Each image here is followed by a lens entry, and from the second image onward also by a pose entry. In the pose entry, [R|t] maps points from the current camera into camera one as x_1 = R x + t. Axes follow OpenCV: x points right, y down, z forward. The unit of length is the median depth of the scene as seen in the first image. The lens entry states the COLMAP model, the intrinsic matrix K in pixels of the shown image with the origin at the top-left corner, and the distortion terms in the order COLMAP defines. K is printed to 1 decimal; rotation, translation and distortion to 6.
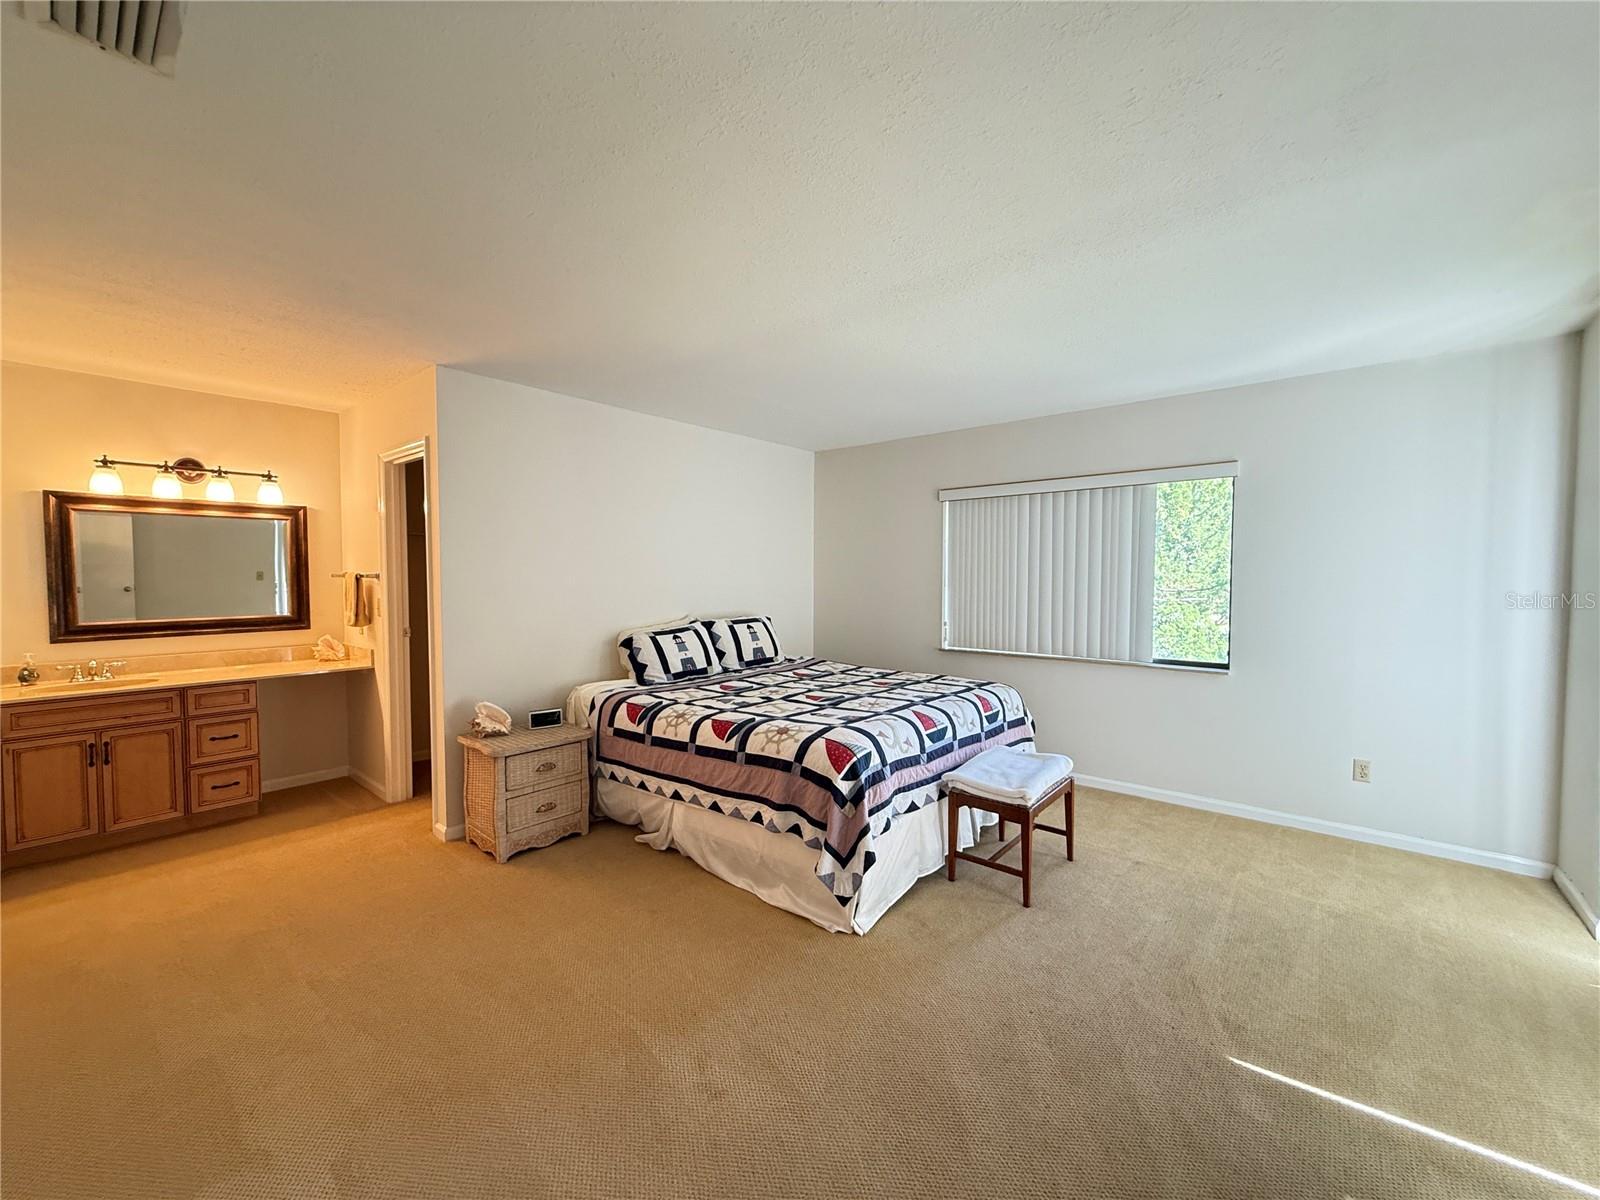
lens RADIAL K [[639.6, 0, 791.3], [0, 639.6, 597.1], [0, 0, 1]] dist [0.004277, -0.000935]
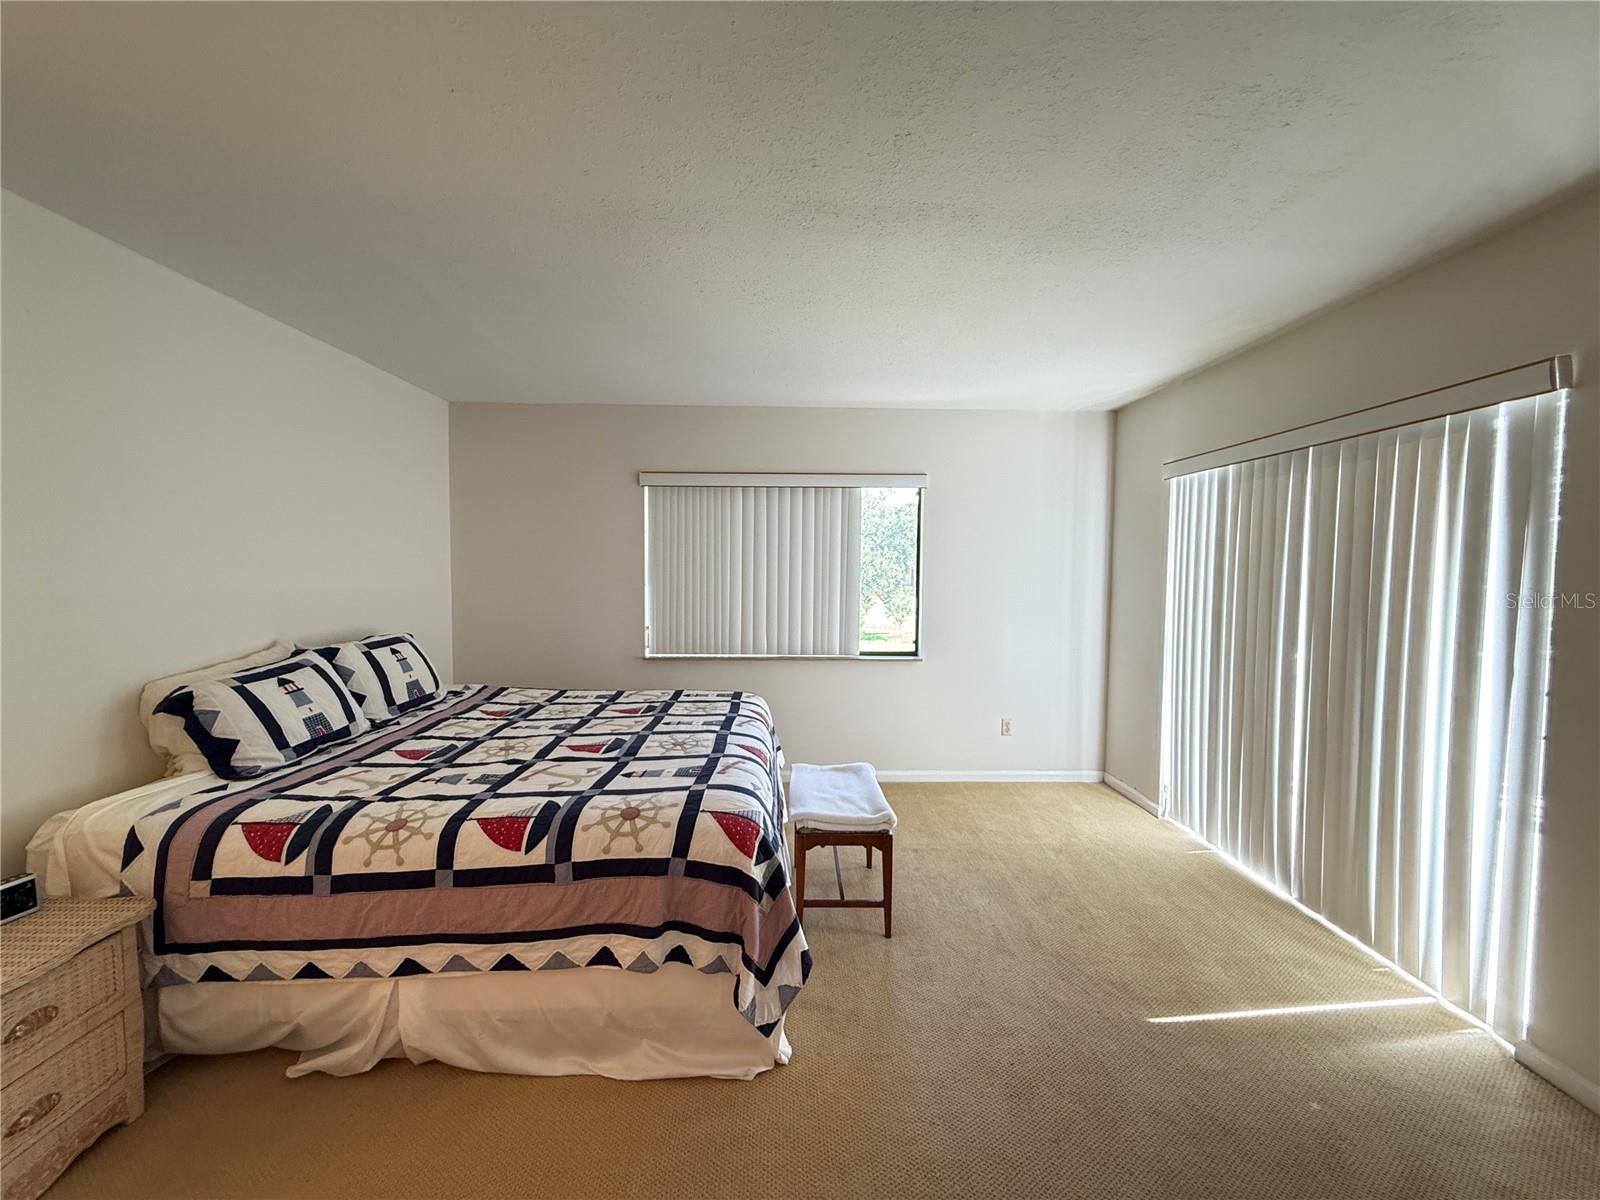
lens RADIAL K [[639.6, 0, 802.7], [0, 639.6, 603.2], [0, 0, 1]] dist [0.004277, -0.000935]
pose [[0.750320, -0.032355, 0.660283, -0.276033], [0.016299, 0.999403, 0.030450, -0.024562], [-0.660874, -0.012085, 0.750400, 0.338163]]
